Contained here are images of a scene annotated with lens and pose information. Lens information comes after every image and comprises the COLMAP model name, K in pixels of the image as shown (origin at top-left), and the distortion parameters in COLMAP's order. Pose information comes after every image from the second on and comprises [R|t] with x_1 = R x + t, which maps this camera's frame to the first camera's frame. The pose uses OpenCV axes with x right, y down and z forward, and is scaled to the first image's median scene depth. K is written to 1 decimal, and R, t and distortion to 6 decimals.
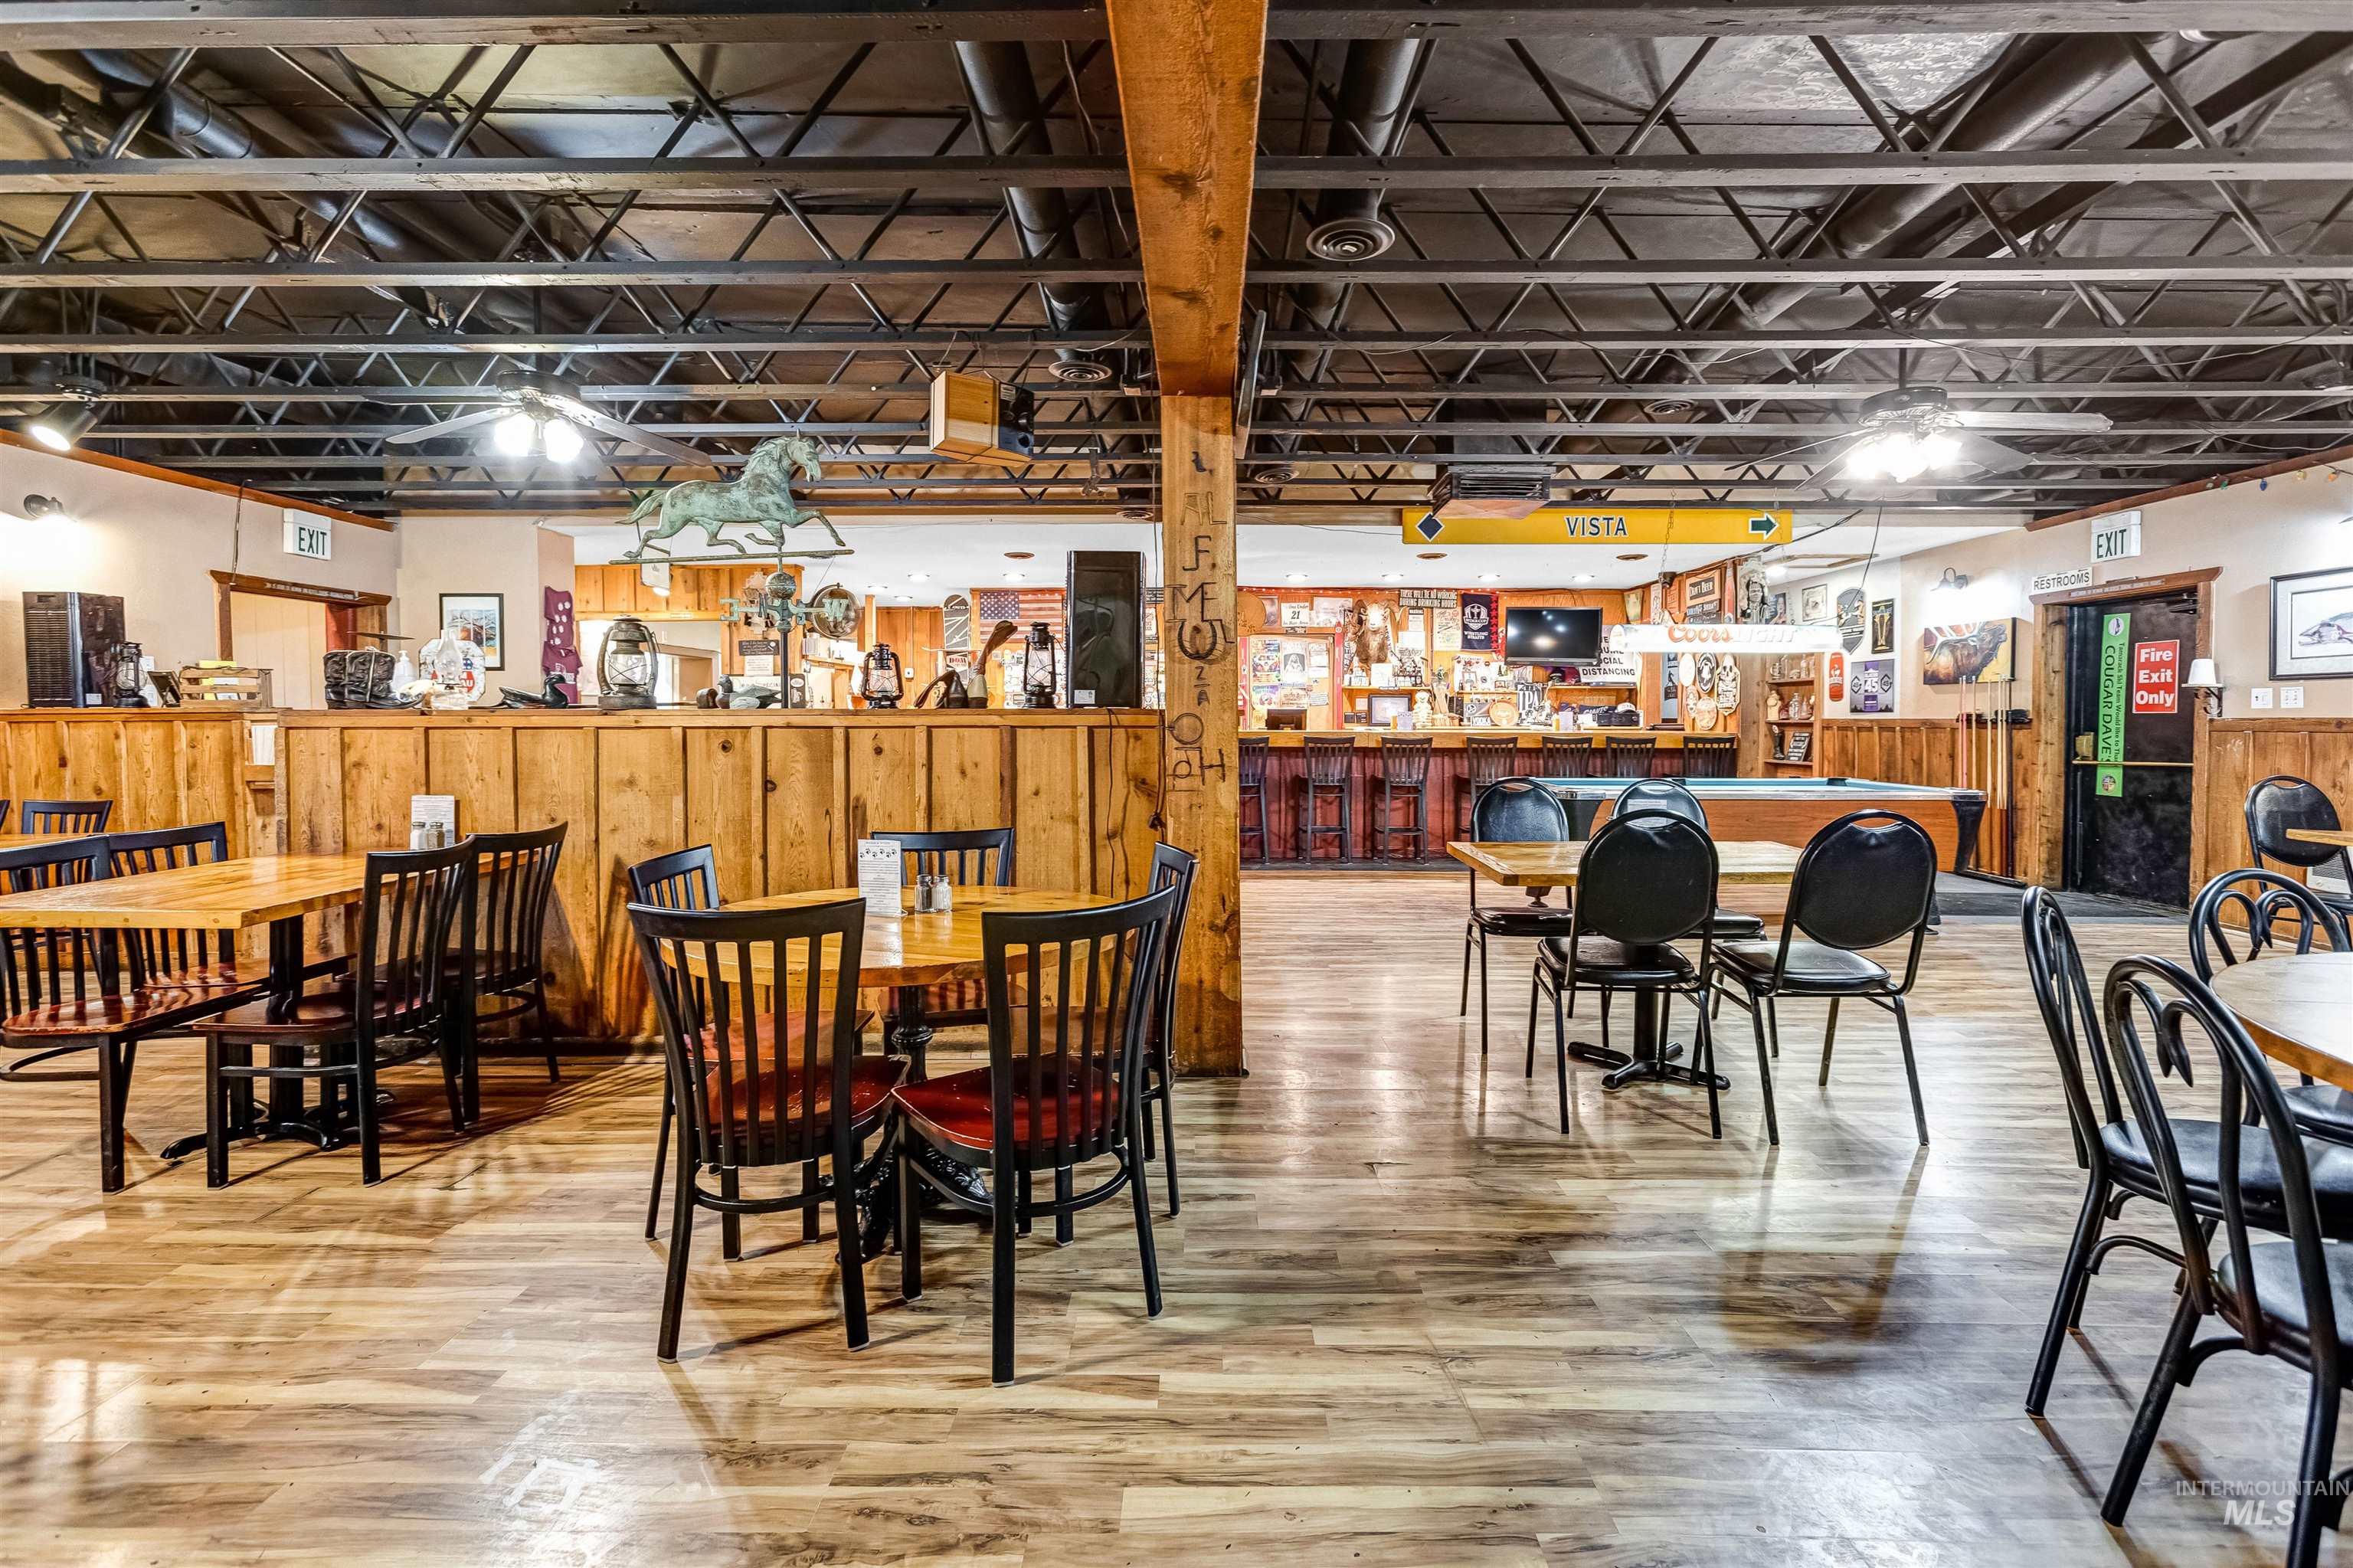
lens RADIAL K [[1042.6, 0, 1188.8], [0, 1042.6, 771.2], [0, 0, 1]] dist [-0.022511, 0.013854]
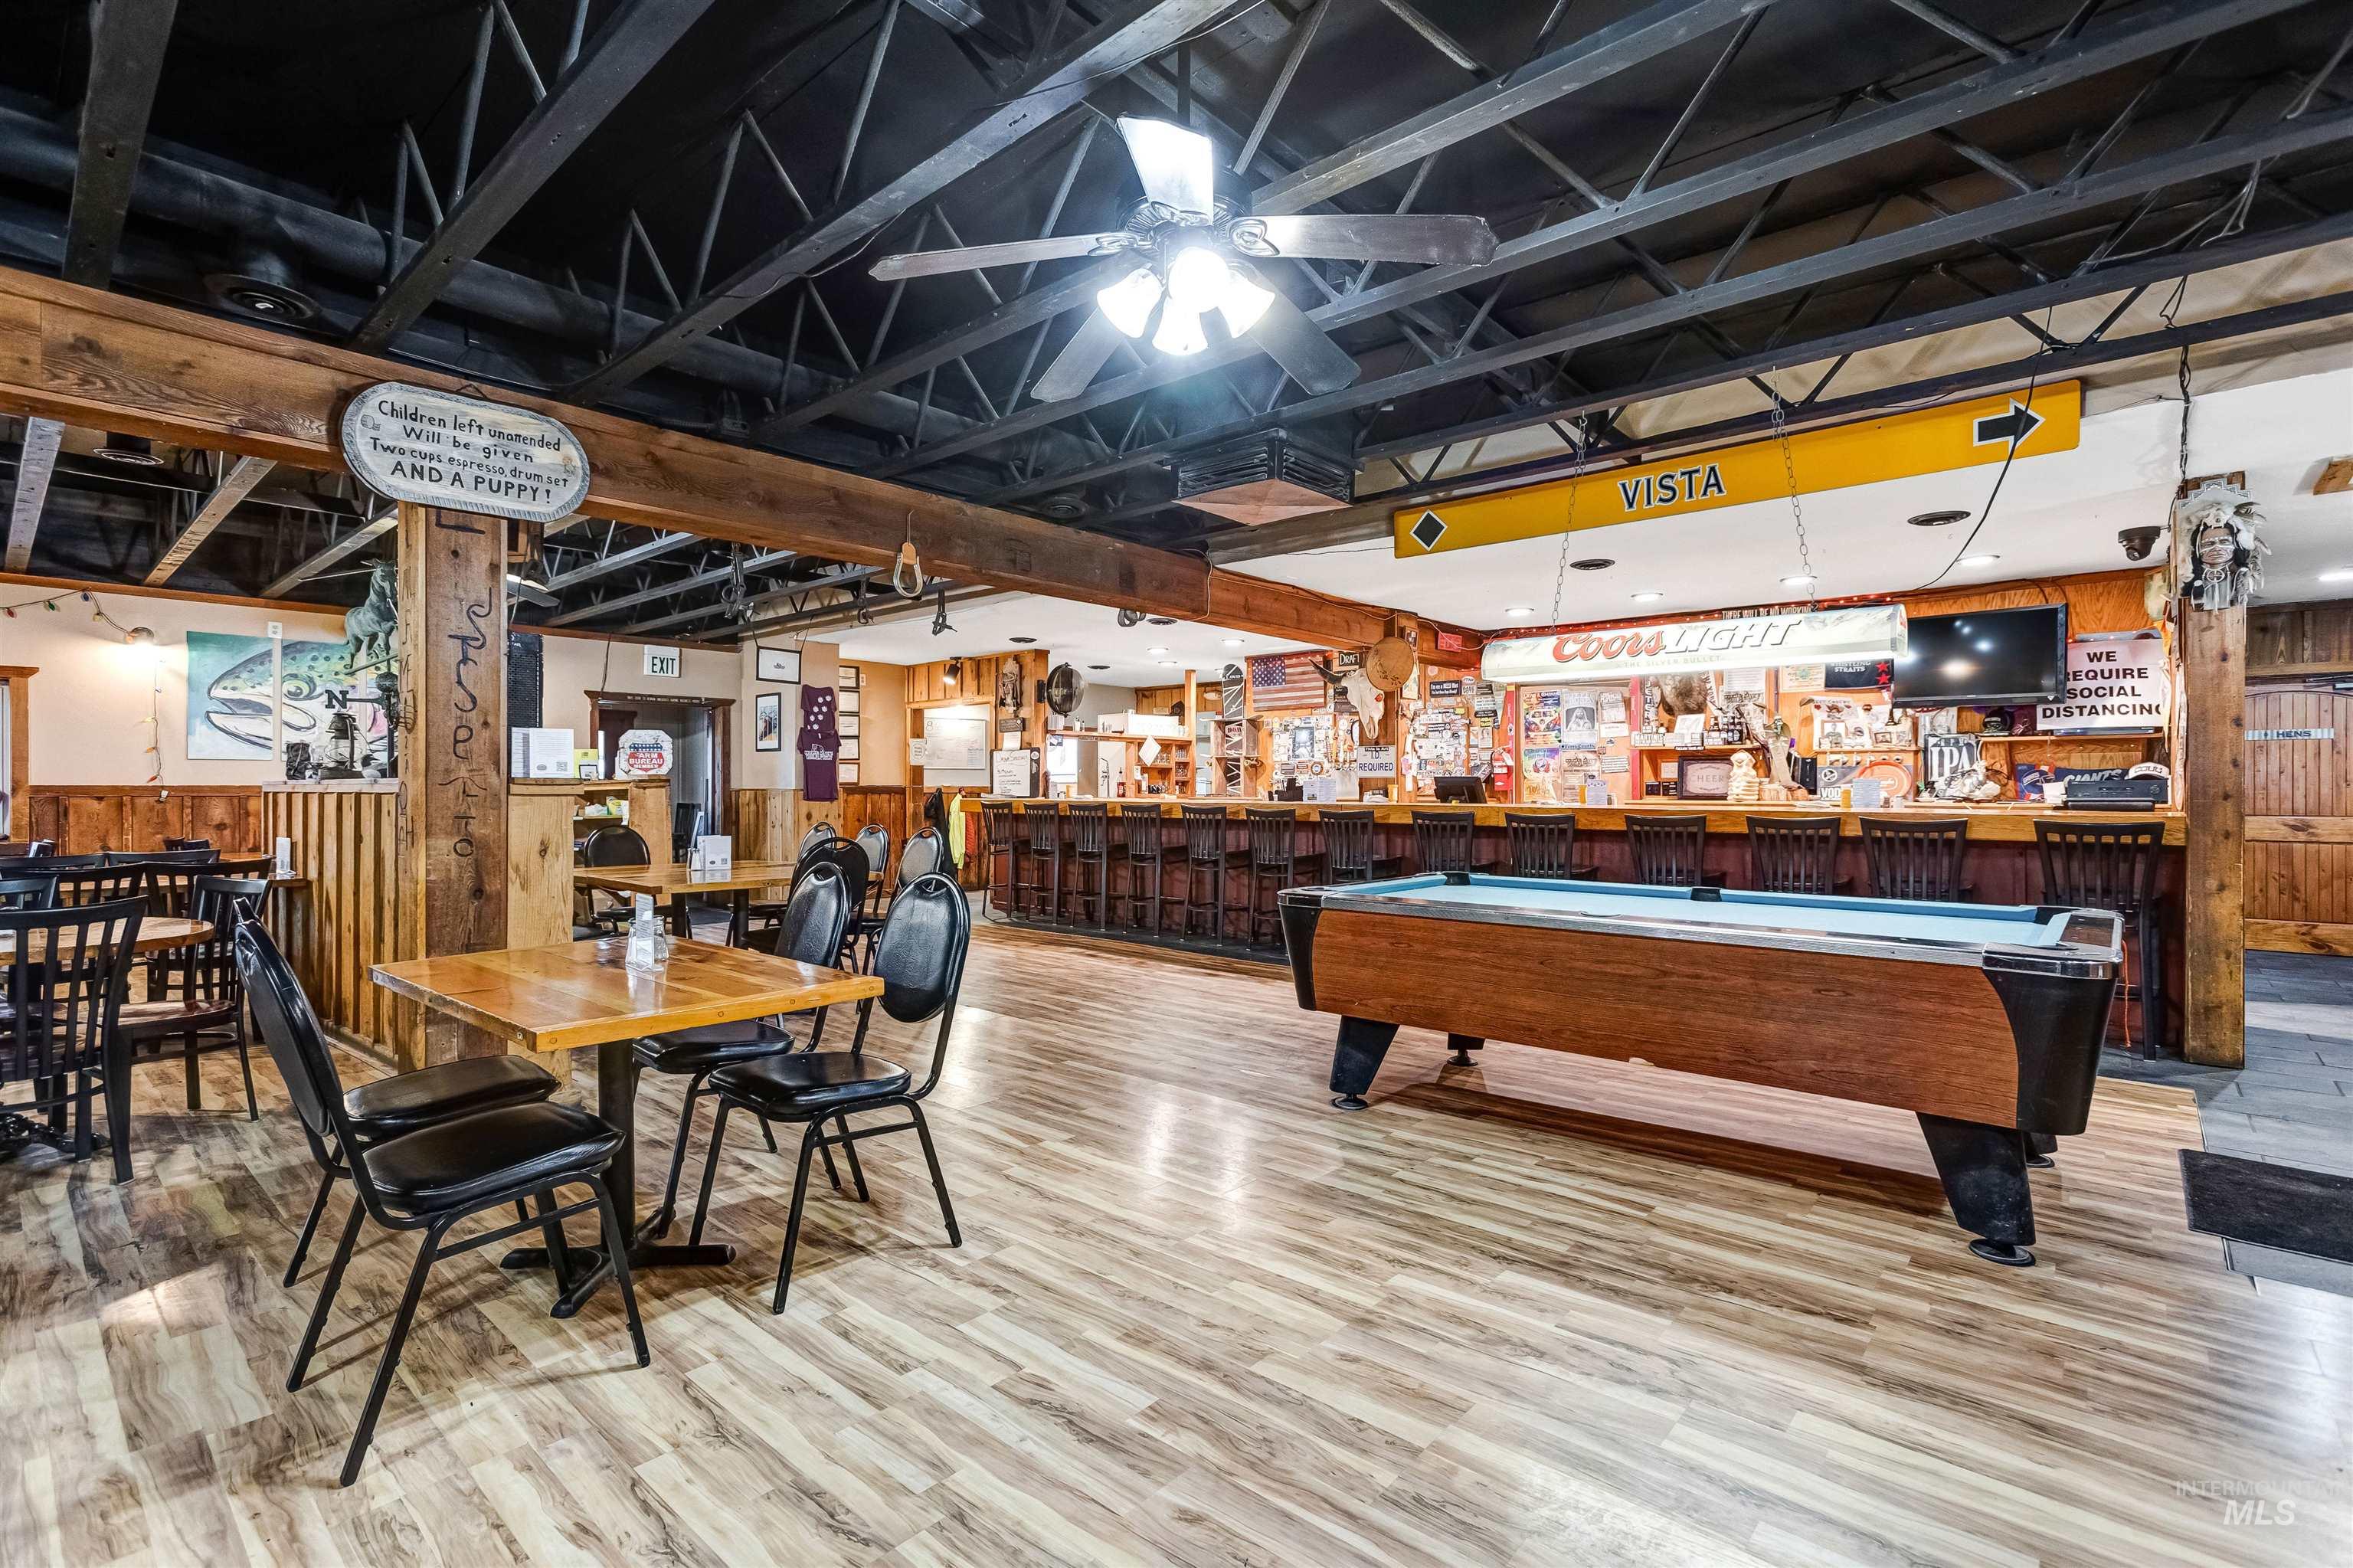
lens RADIAL K [[1030.1, 0, 1173.7], [0, 1030.1, 796.0], [0, 0, 1]] dist [-0.022735, 0.015627]
pose [[0.766698, 0.005950, -0.641981, 0.540634], [-0.034386, 0.998902, -0.031808, -0.015492], [0.641087, 0.046462, 0.766061, 0.318055]]
